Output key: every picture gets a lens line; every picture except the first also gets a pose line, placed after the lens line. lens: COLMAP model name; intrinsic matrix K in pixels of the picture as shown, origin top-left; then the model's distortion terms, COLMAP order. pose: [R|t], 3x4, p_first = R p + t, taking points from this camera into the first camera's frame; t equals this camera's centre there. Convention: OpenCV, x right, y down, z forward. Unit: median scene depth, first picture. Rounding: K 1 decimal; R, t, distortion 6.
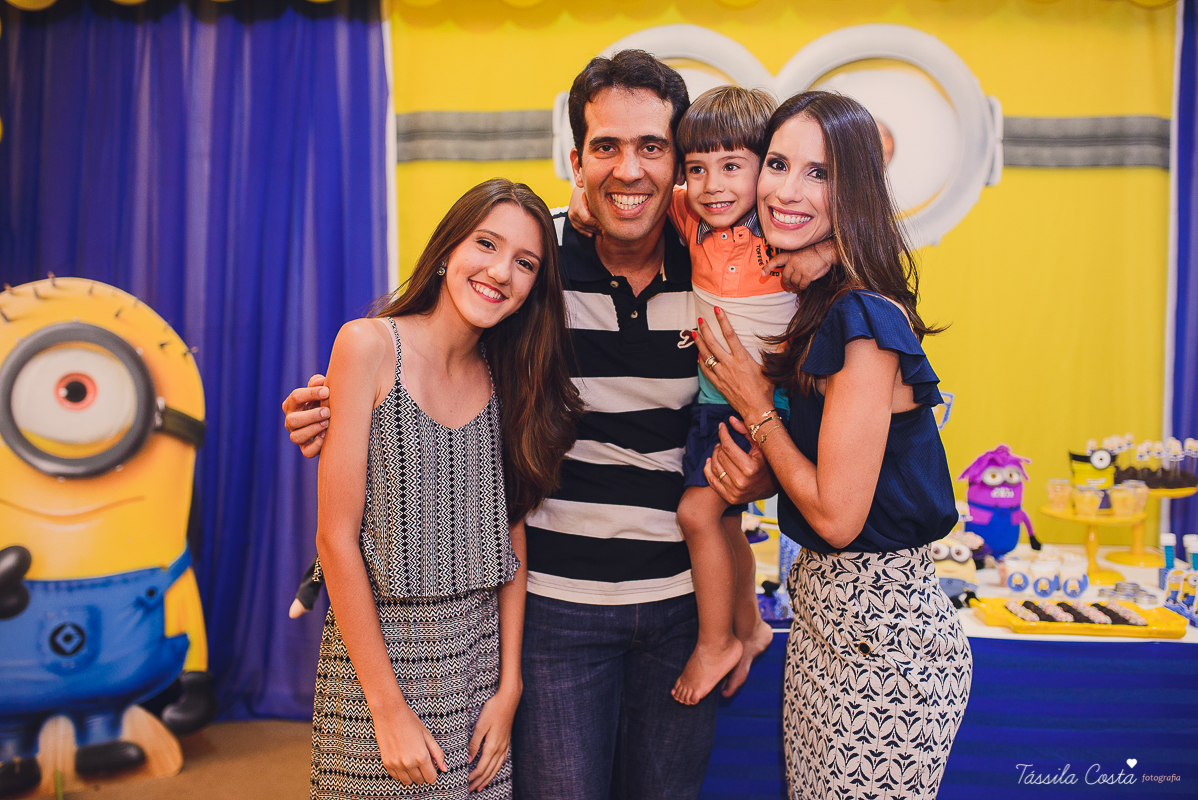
lens RADIAL K [[1144.0, 0, 609.7], [0, 1144.0, 403.0], [0, 0, 1]] dist [-0.023504, 0.000000]
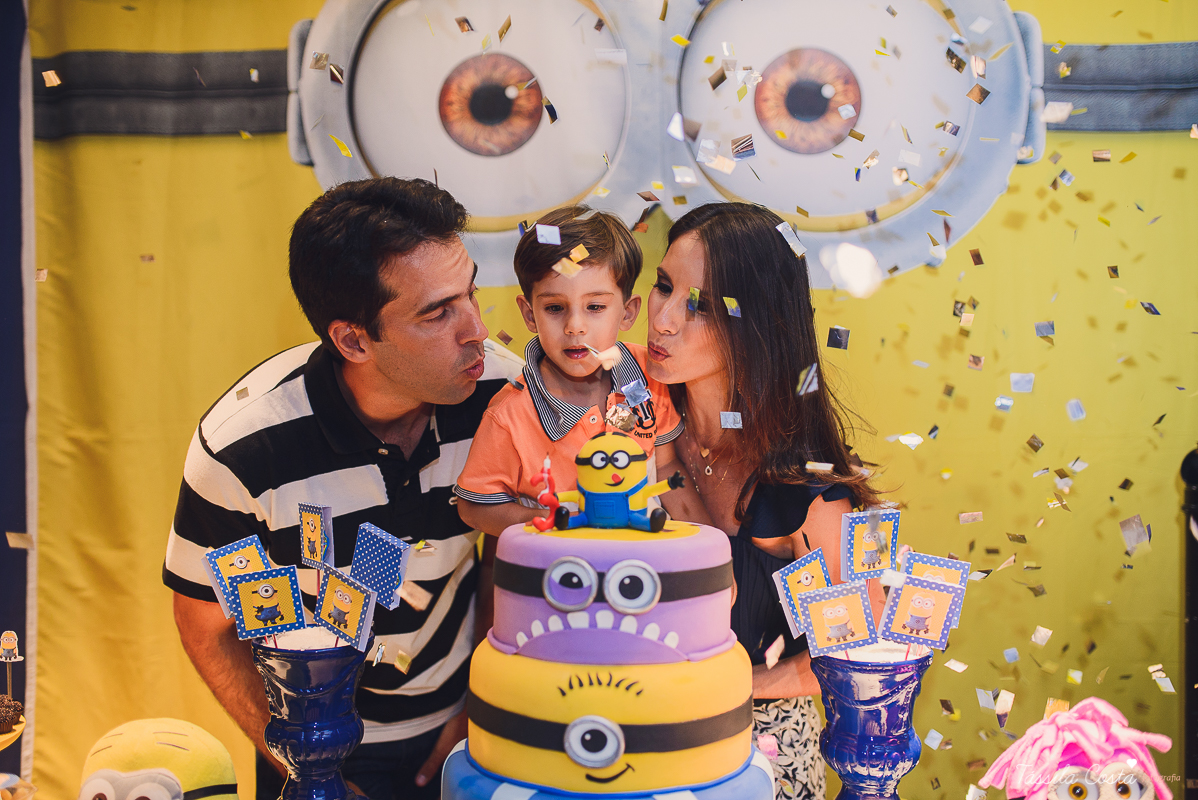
lens RADIAL K [[1144.0, 0, 604.2], [0, 1144.0, 402.6], [0, 0, 1]] dist [-0.023504, 0.000000]
pose [[0.999698, -0.006163, -0.023796, 0.145289], [0.004448, 0.997431, -0.071496, -0.032036], [0.024175, 0.071369, 0.997157, 0.468722]]
